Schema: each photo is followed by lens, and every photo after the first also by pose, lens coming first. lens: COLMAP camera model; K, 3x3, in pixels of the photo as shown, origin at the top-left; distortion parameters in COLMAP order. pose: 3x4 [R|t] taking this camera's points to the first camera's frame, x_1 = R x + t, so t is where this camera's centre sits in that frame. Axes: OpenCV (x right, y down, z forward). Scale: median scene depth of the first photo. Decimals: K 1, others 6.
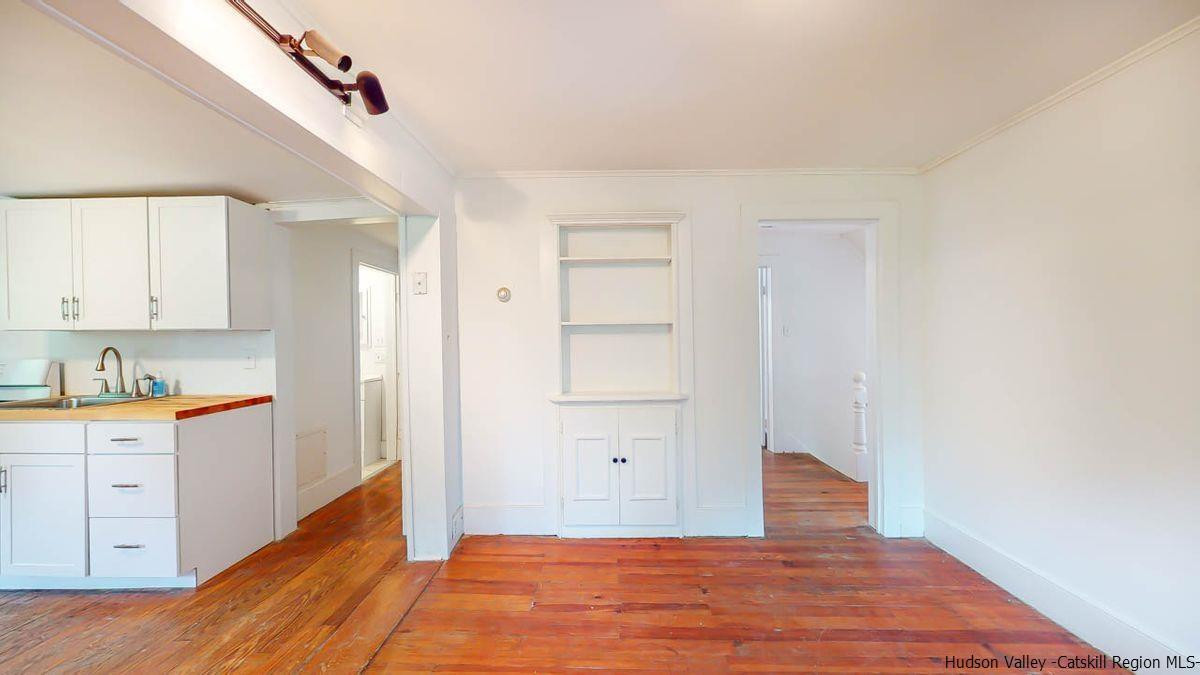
lens RADIAL K [[440.1, 0, 599.7], [0, 440.1, 338.8], [0, 0, 1]] dist [0.001214, 0.000041]
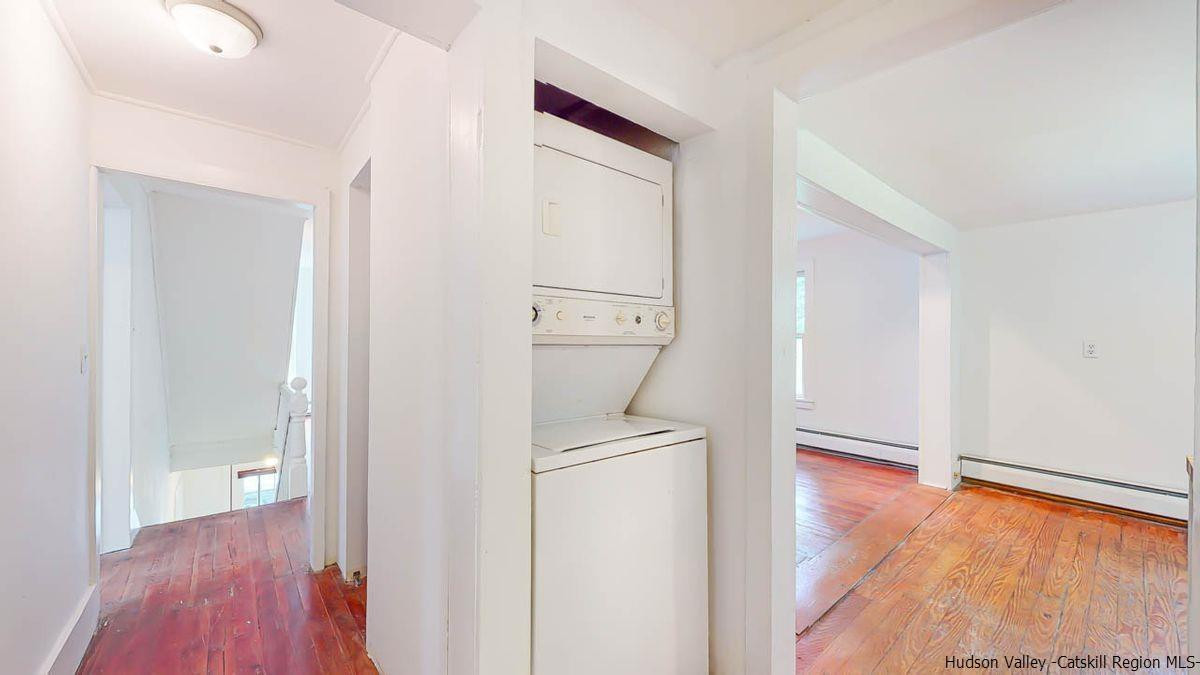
lens RADIAL K [[440.1, 0, 599.7], [0, 440.1, 338.8], [0, 0, 1]] dist [0.001214, 0.000041]
pose [[-0.665047, 0.010229, 0.746731, -0.751003], [0.010100, 0.999938, -0.004702, 0.007373], [-0.746733, 0.004415, -0.665109, 1.658656]]
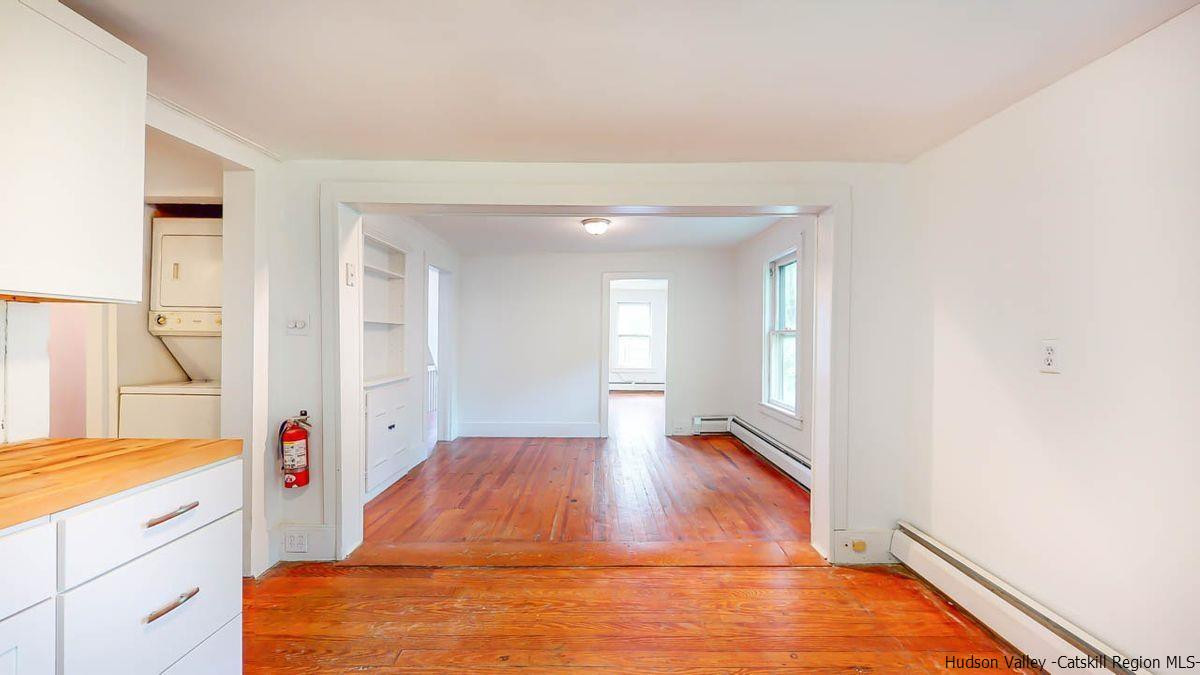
lens RADIAL K [[440.1, 0, 599.7], [0, 440.1, 338.8], [0, 0, 1]] dist [0.001214, 0.000041]
pose [[-0.029631, 0.008220, 0.999527, -1.354239], [-0.000586, 0.999966, -0.008241, 0.025307], [-0.999561, -0.000830, -0.029625, 0.442547]]
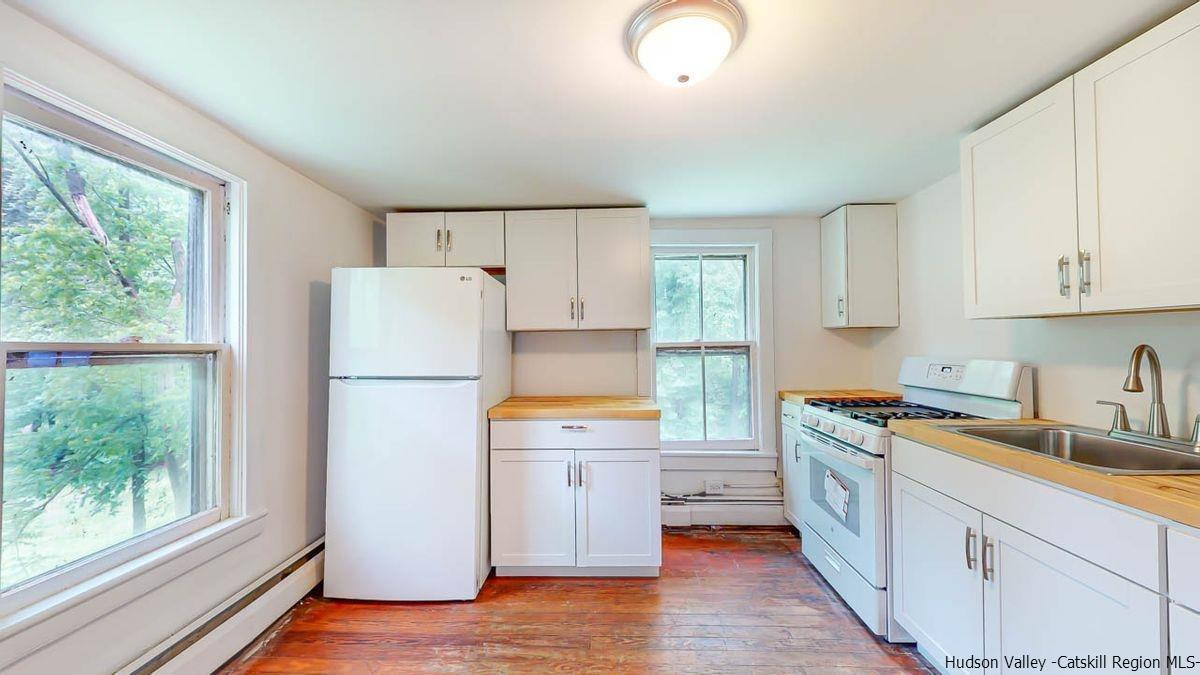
lens RADIAL K [[440.1, 0, 599.7], [0, 440.1, 338.8], [0, 0, 1]] dist [0.001214, 0.000041]
pose [[0.011878, -0.001727, -0.999928, -0.640131], [0.006973, 0.999974, -0.001645, 0.009318], [0.999905, -0.006953, 0.011890, 0.389417]]
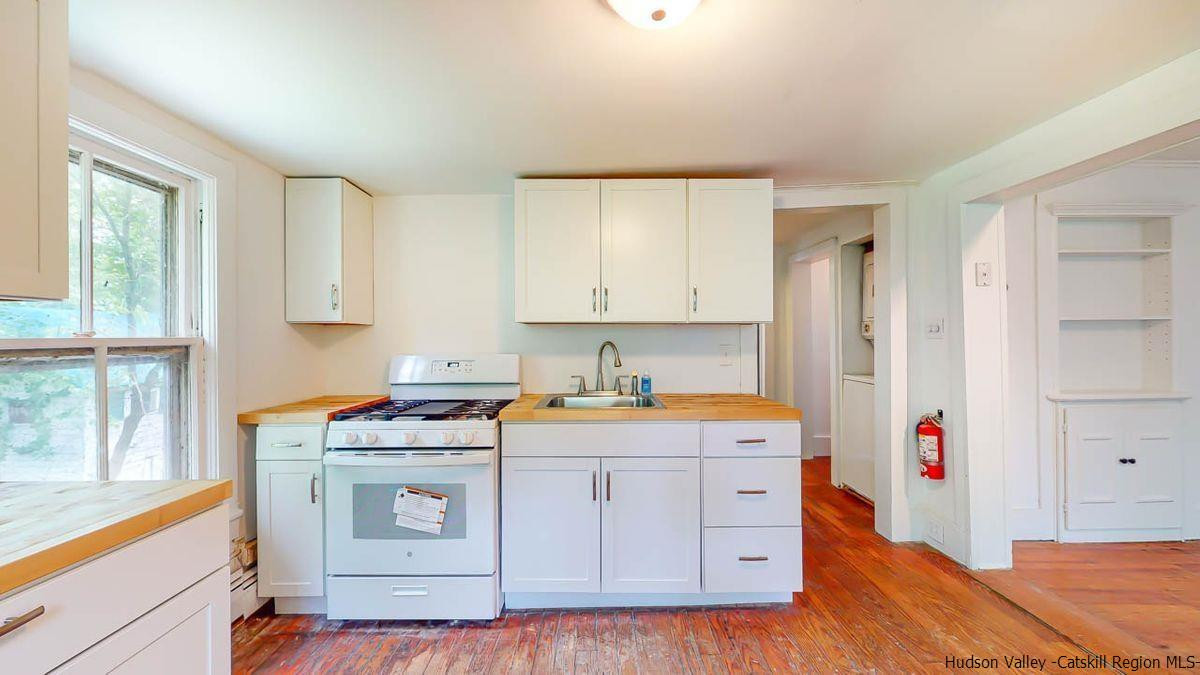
lens RADIAL K [[440.1, 0, 599.7], [0, 440.1, 338.8], [0, 0, 1]] dist [0.001214, 0.000041]
pose [[0.999258, 0.003745, 0.038338, -1.204806], [-0.003506, 0.999974, -0.006297, 0.019988], [-0.038360, 0.006158, 0.999245, 0.084908]]
